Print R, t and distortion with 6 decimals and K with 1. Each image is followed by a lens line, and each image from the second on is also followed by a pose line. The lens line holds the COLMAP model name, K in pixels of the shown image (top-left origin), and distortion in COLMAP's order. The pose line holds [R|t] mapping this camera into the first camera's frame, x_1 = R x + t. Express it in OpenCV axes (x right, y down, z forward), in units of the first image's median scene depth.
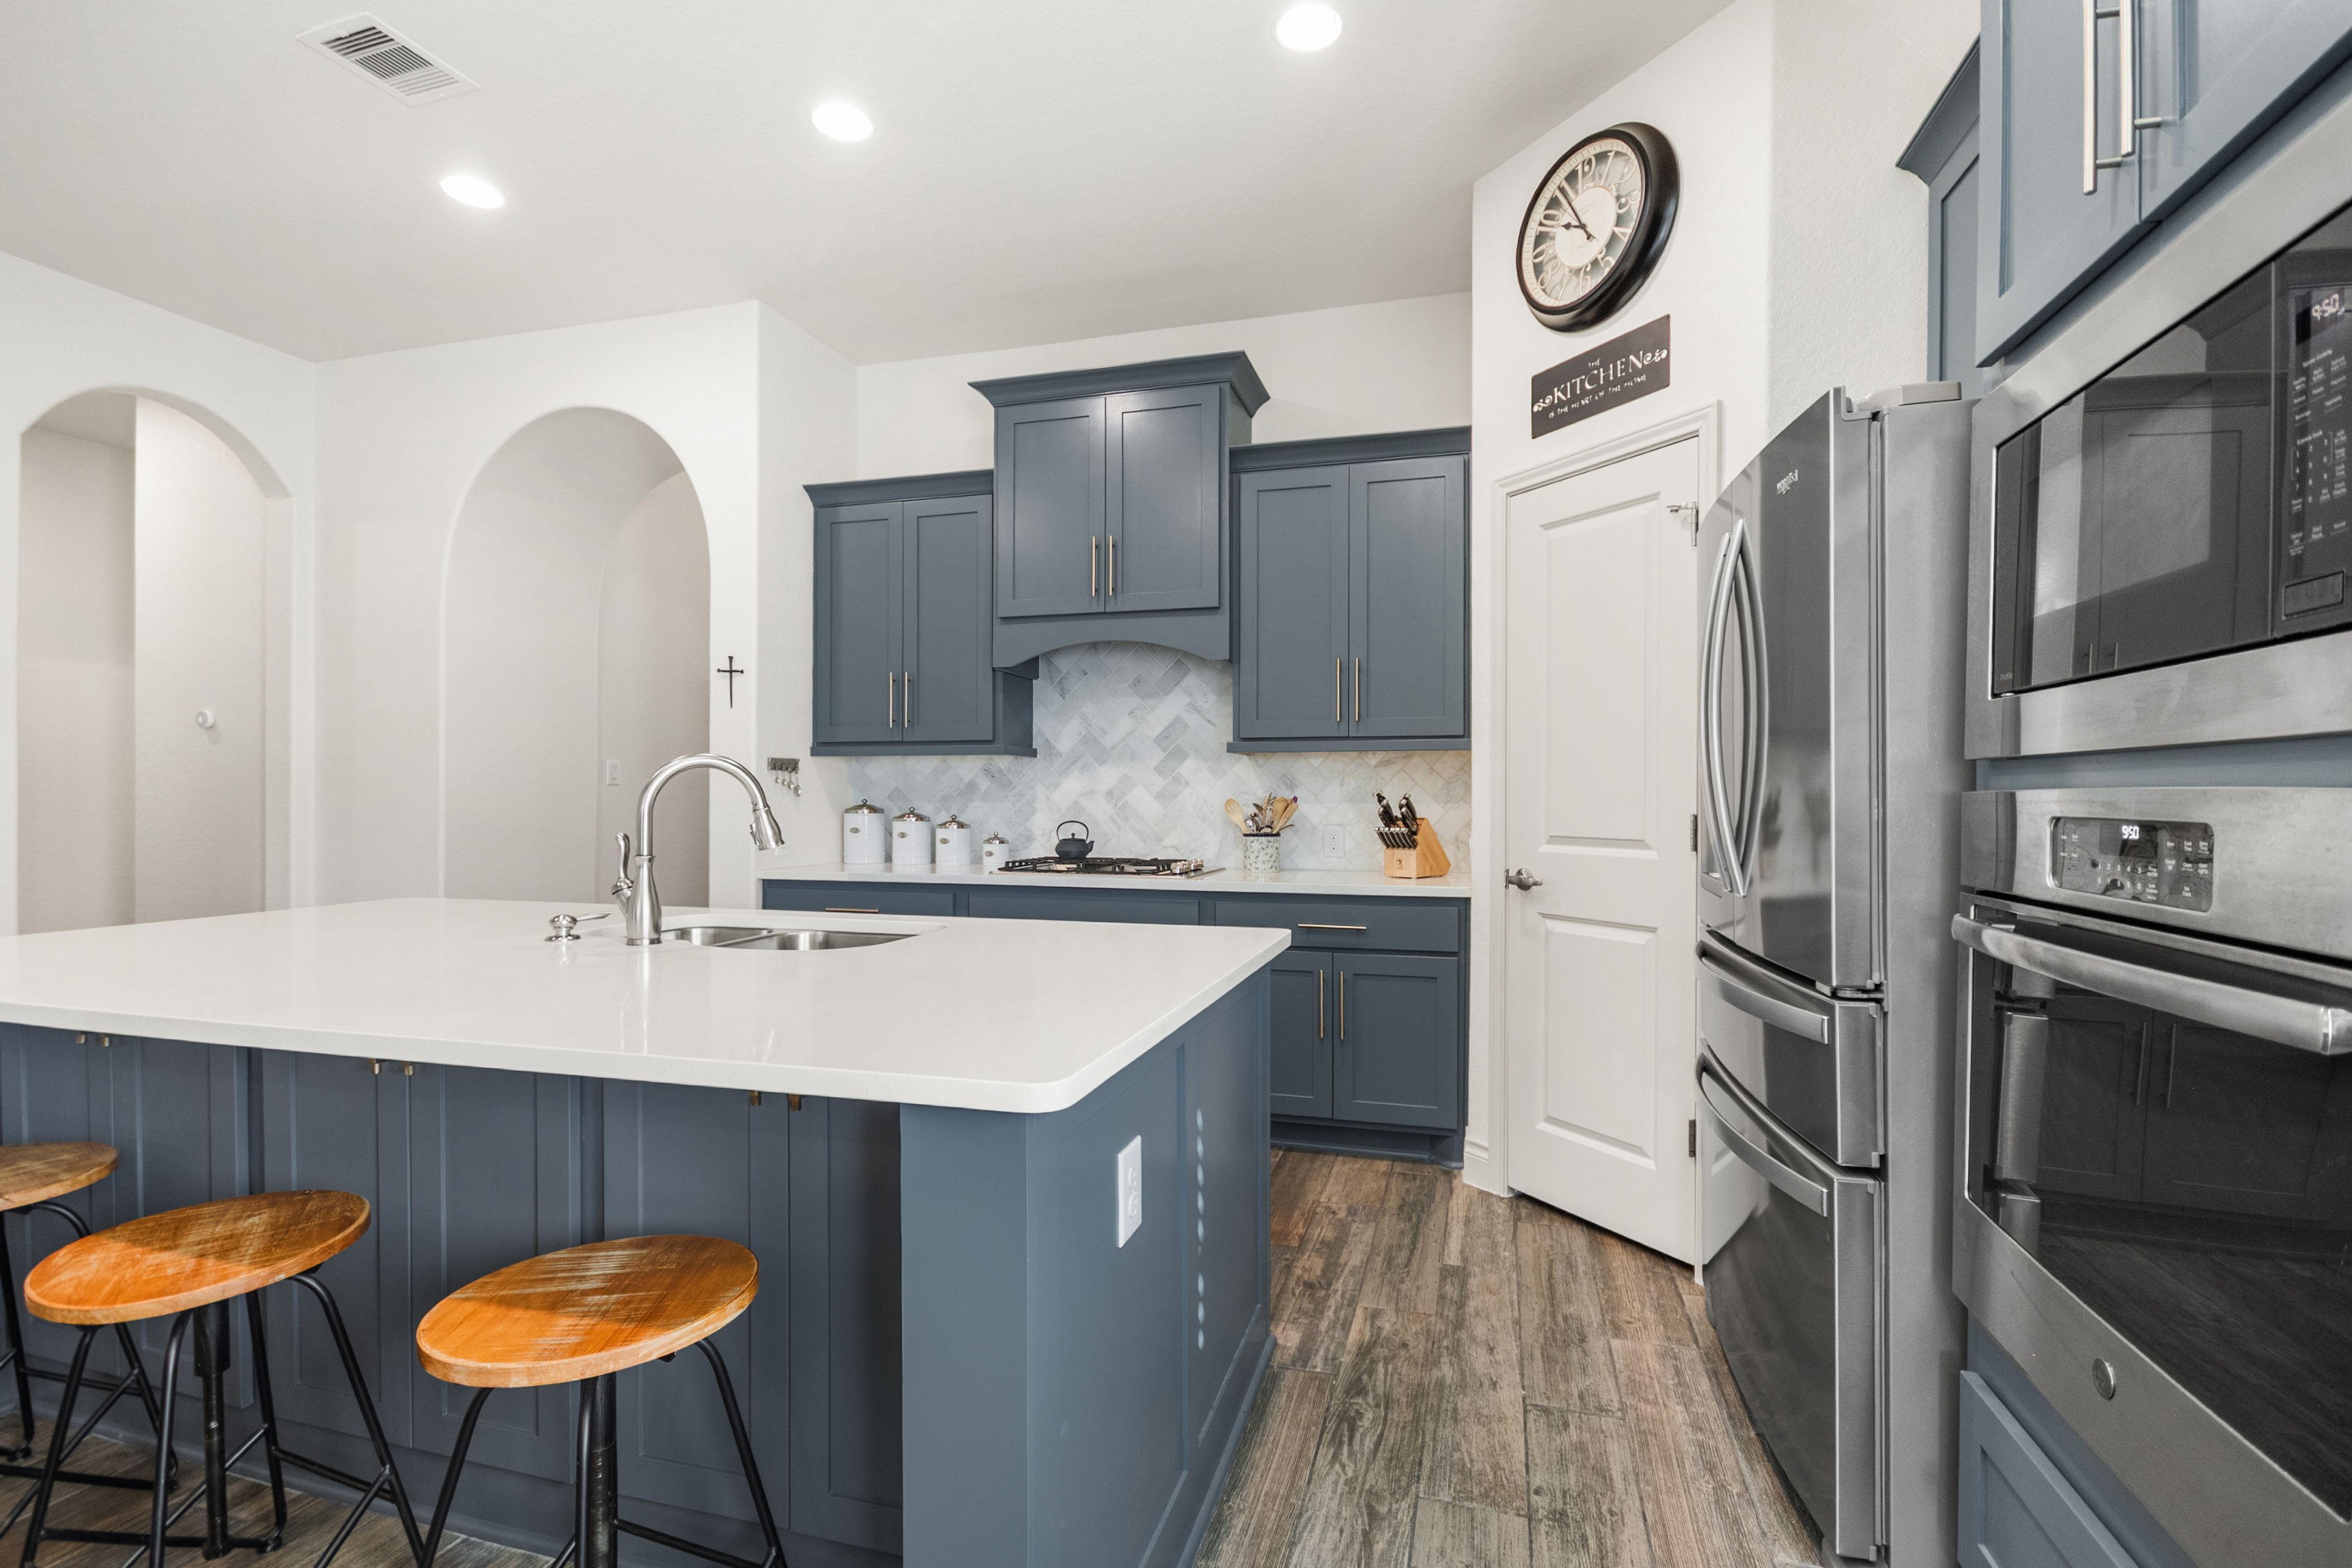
lens RADIAL K [[1070.4, 0, 1201.4], [0, 1070.4, 798.0], [0, 0, 1]] dist [0.003001, 0.000246]
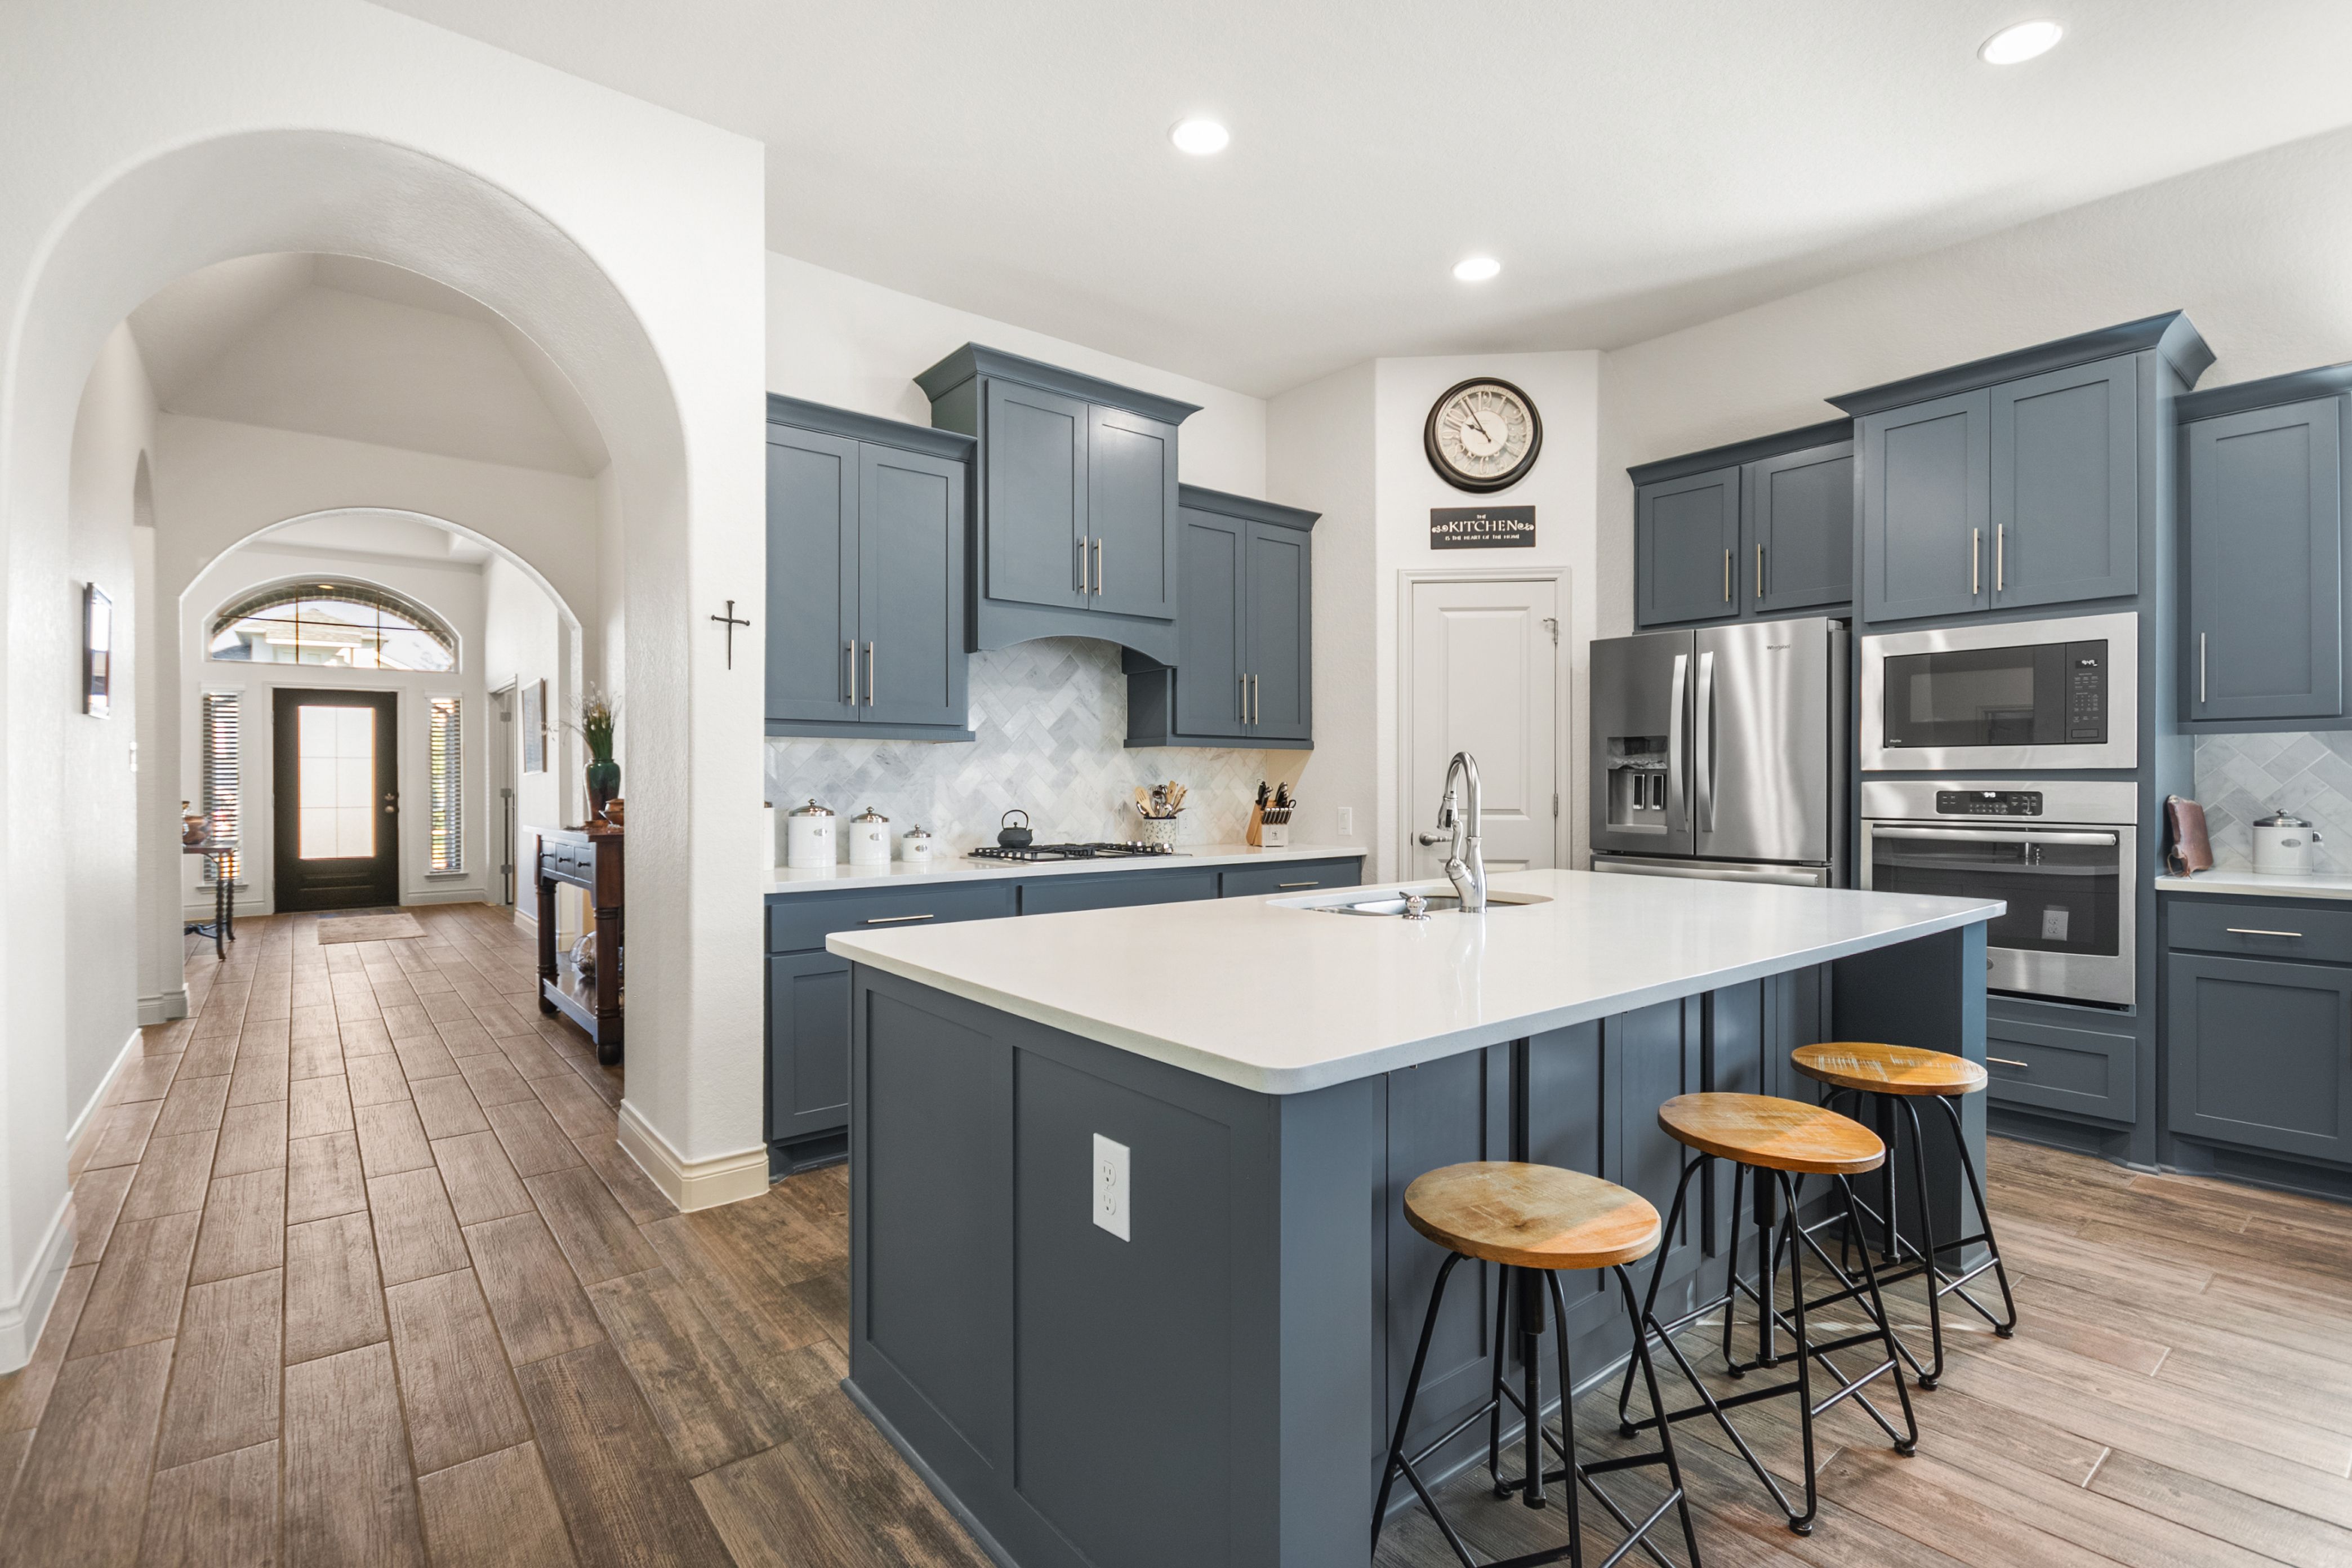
lens RADIAL K [[1091.8, 0, 1202.3], [0, 1091.8, 776.7], [0, 0, 1]] dist [0.001667, 0.000098]
pose [[0.571817, 0.002020, 0.820379, -0.878772], [0.002852, 0.999986, -0.004450, -0.004459], [-0.820376, 0.004885, 0.571803, 0.289576]]
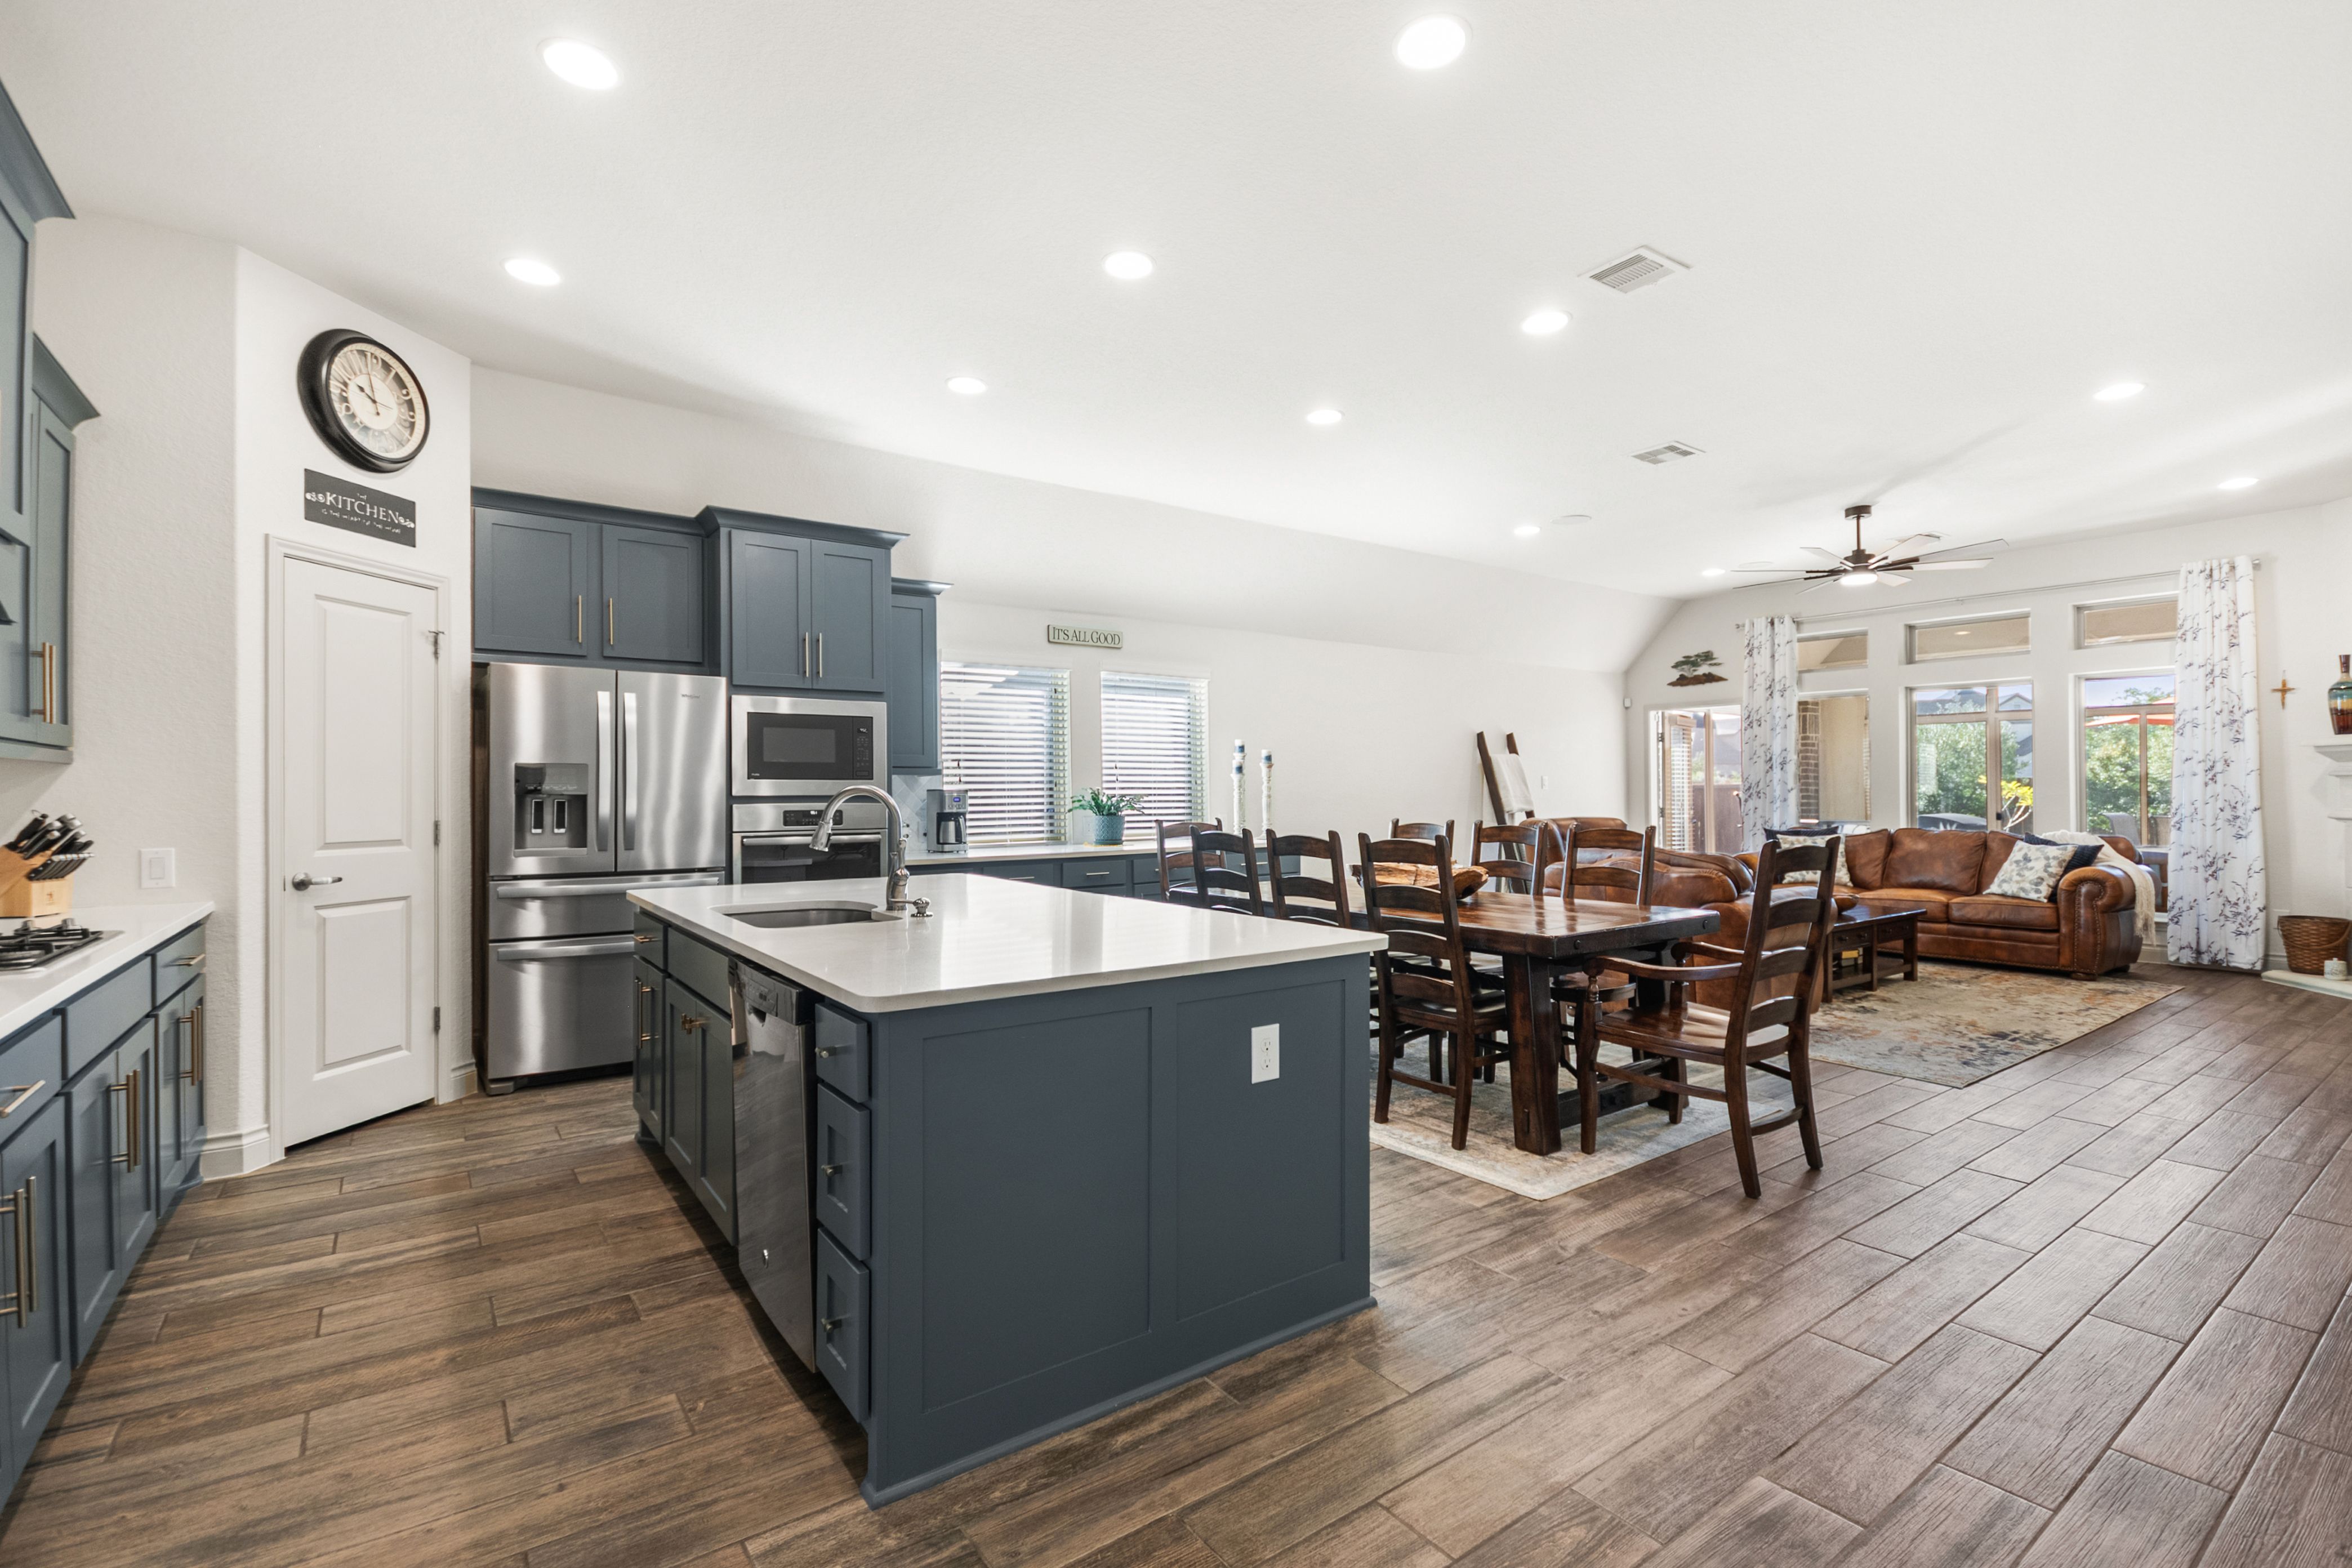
lens RADIAL K [[1034.2, 0, 1194.9], [0, 1034.2, 787.3], [0, 0, 1]] dist [0.014021, -0.015856]
pose [[-0.786798, 0.003731, 0.617199, -0.926283], [0.003369, 0.999993, -0.001749, -0.018909], [-0.617202, 0.000704, -0.786805, 0.992986]]
